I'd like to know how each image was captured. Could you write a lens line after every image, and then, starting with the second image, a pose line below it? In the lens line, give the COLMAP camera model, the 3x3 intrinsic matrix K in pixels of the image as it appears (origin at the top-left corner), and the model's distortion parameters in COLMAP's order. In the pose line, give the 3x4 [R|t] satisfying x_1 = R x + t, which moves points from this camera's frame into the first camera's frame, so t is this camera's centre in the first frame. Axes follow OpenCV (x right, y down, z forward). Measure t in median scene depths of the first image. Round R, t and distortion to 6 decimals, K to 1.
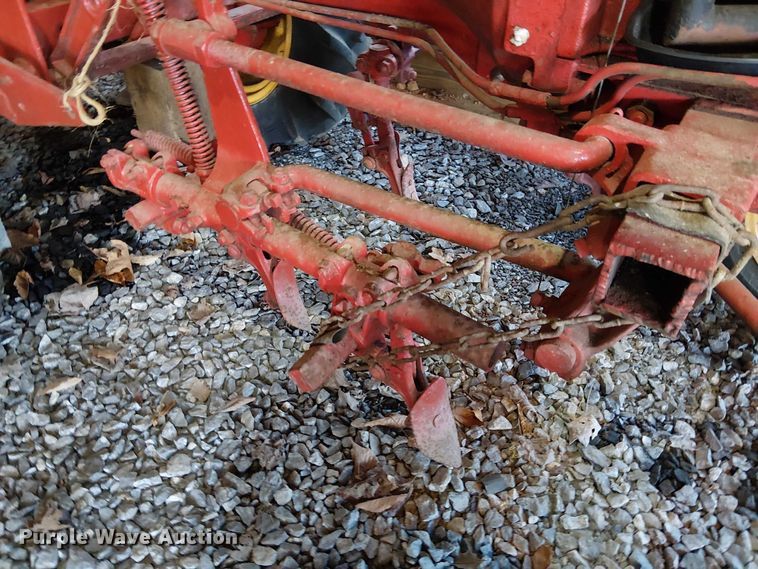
lens RADIAL K [[566.5, 0, 379.0], [0, 566.5, 284.5], [0, 0, 1]] dist [0.113336, -0.195300]
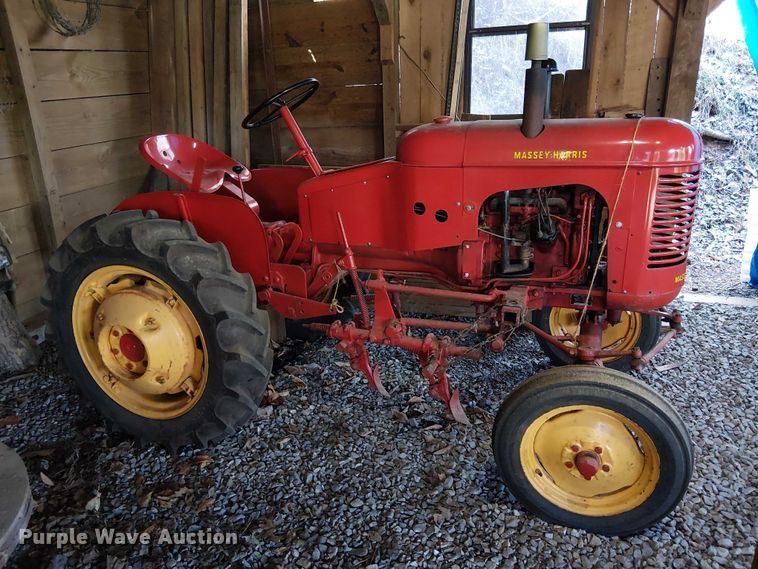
lens RADIAL K [[566.5, 0, 379.0], [0, 566.5, 284.5], [0, 0, 1]] dist [0.113336, -0.195300]
pose [[0.971129, -0.102092, 0.215604, -0.533803], [0.174979, 0.919149, -0.352913, 0.403827], [-0.162143, 0.380450, 0.910476, -1.090896]]
